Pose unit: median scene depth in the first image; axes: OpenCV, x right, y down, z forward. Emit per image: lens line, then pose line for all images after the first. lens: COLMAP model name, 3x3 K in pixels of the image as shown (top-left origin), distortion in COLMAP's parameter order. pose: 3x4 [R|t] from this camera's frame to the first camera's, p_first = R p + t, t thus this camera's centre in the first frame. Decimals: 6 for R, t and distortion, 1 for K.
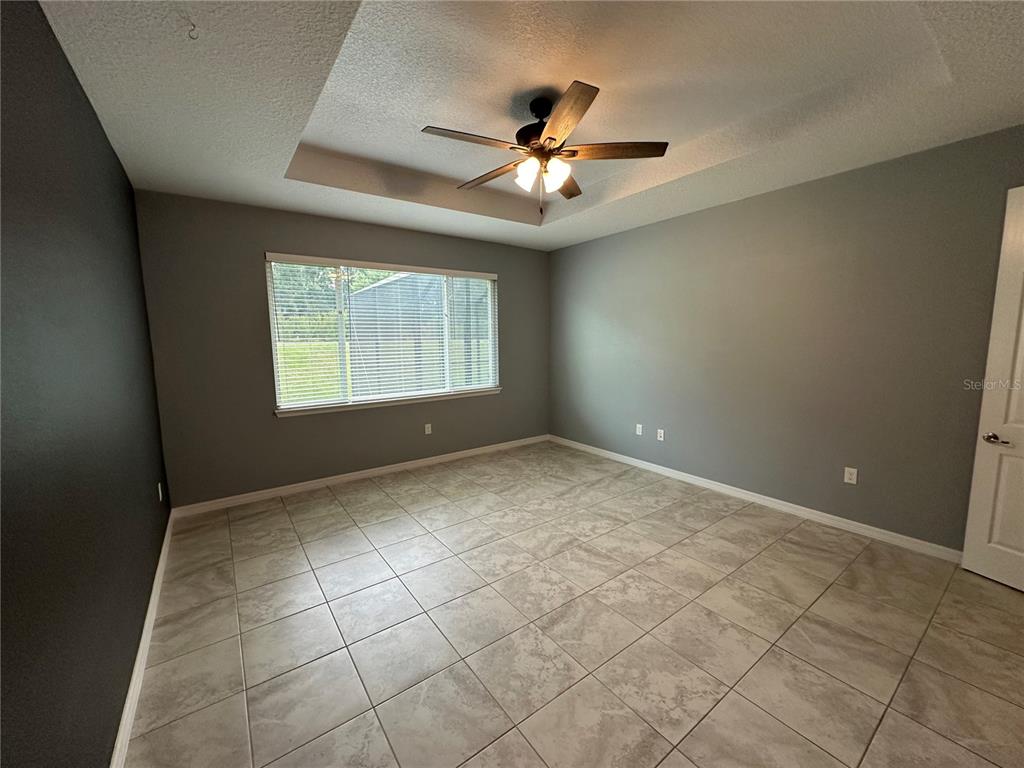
lens RADIAL K [[408.0, 0, 511.6], [0, 408.0, 384.6], [0, 0, 1]] dist [-0.000704, 0.000371]
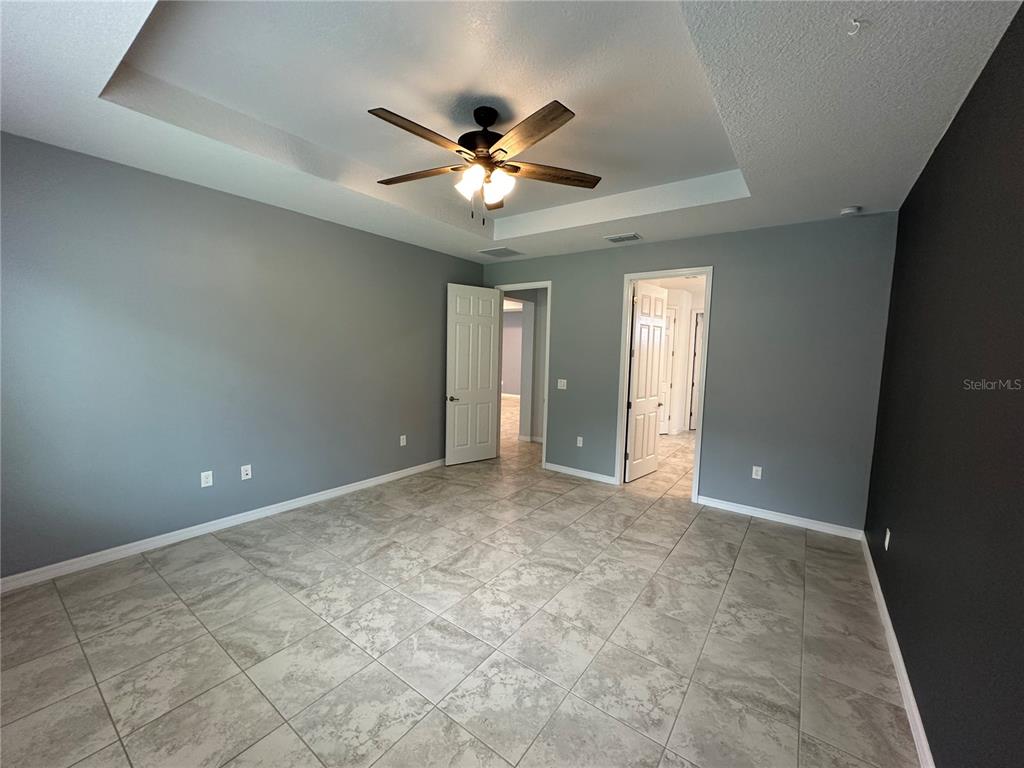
lens RADIAL K [[408.0, 0, 515.3], [0, 408.0, 384.4], [0, 0, 1]] dist [-0.000704, 0.000371]
pose [[-0.302655, -0.080220, 0.949718, -0.696162], [0.090035, 0.989589, 0.112280, -0.112510], [-0.948838, 0.119490, -0.292282, 0.977075]]
